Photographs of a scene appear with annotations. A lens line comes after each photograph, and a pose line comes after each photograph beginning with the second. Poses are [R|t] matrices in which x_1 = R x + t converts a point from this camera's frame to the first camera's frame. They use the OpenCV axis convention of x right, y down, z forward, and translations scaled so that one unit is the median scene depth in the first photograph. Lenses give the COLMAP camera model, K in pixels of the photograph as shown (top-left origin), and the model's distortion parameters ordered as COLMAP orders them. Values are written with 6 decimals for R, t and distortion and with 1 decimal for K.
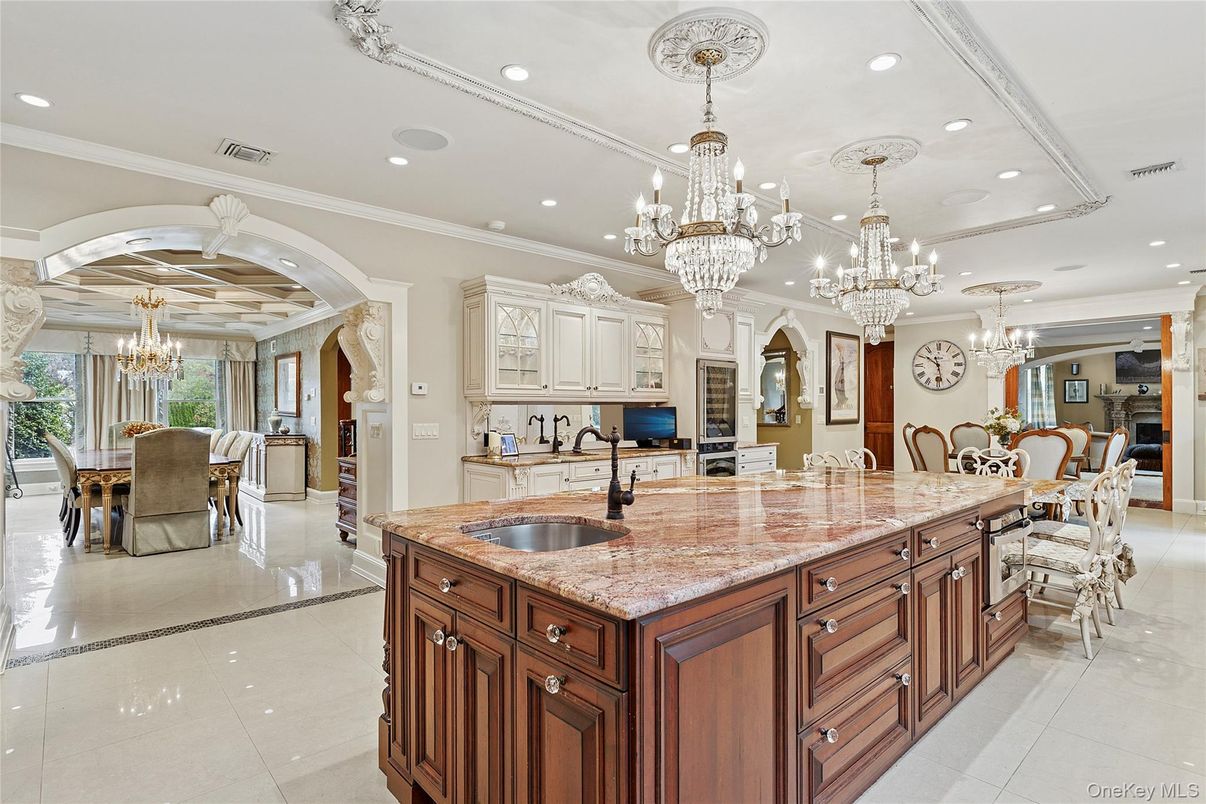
lens RADIAL K [[597.3, 0, 604.8], [0, 597.3, 408.3], [0, 0, 1]] dist [-0.000141, -0.000093]
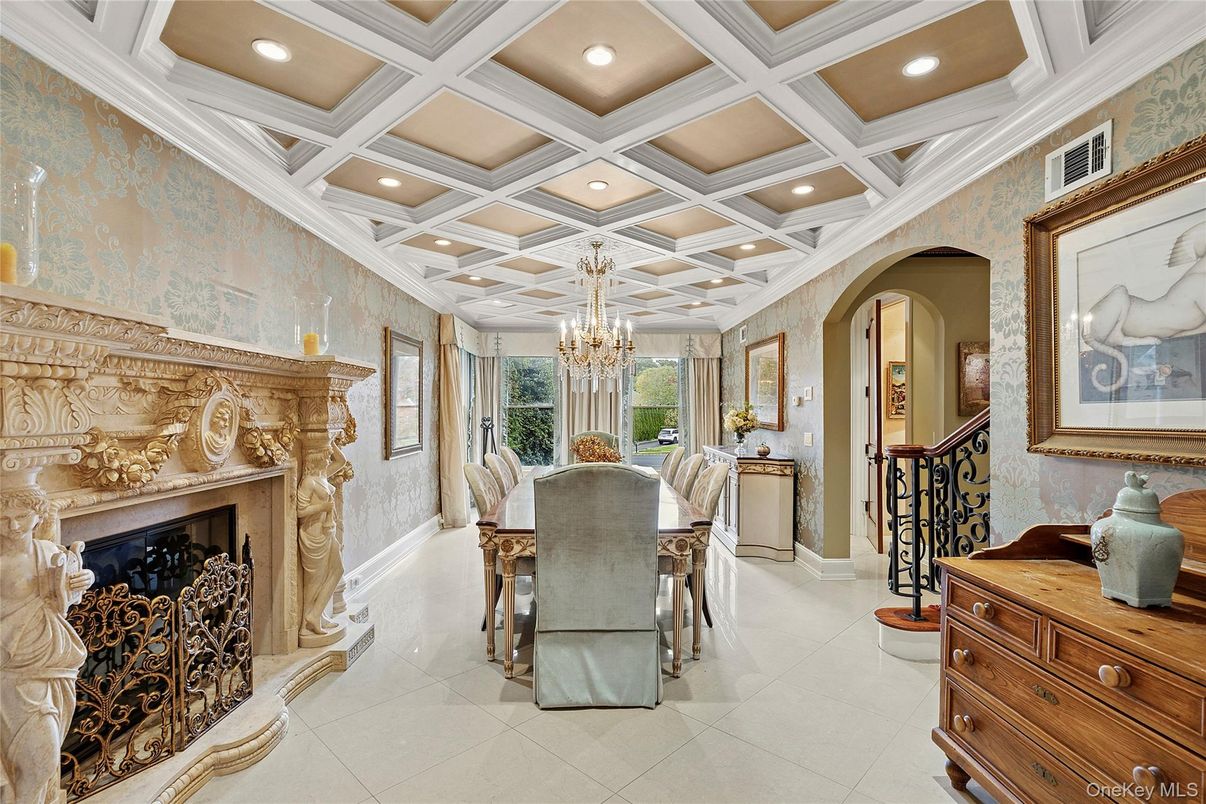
lens RADIAL K [[569.2, 0, 594.8], [0, 569.2, 417.9], [0, 0, 1]] dist [-0.024699, -0.000059]
pose [[0.745213, 0.008881, -0.666767, -0.256992], [-0.002845, 0.999945, 0.010139, -0.005840], [0.666820, -0.005659, 0.745197, 0.406517]]
